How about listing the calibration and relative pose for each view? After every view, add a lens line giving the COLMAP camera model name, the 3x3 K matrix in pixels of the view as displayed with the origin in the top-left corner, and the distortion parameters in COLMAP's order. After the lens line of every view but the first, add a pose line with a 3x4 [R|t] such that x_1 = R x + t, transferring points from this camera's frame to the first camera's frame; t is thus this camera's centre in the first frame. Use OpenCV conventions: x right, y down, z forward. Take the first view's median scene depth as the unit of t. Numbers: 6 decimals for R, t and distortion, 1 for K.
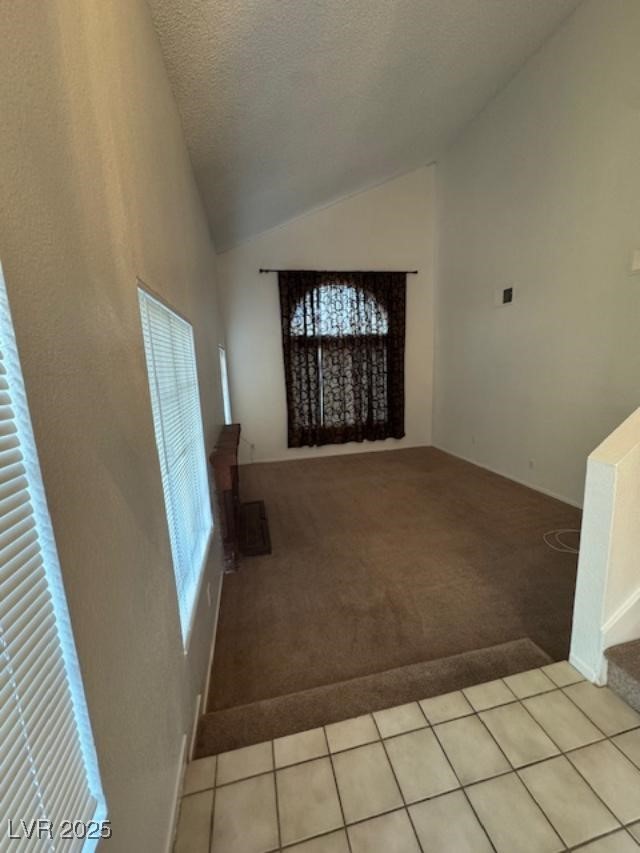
lens RADIAL K [[339.1, 0, 320.0], [0, 339.1, 426.5], [0, 0, 1]] dist [-0.000936, -0.000146]
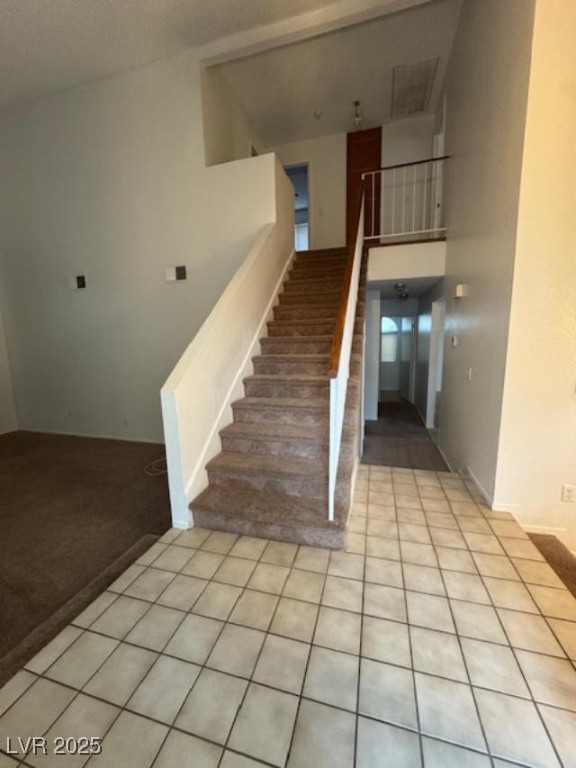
lens RADIAL K [[305.3, 0, 288.0], [0, 305.3, 384.0], [0, 0, 1]] dist [-0.000936, -0.000146]
pose [[0.471045, -0.102737, 0.876106, -0.107759], [0.156565, 0.987163, 0.031581, 0.062667], [-0.868104, 0.122292, 0.481083, -0.129813]]
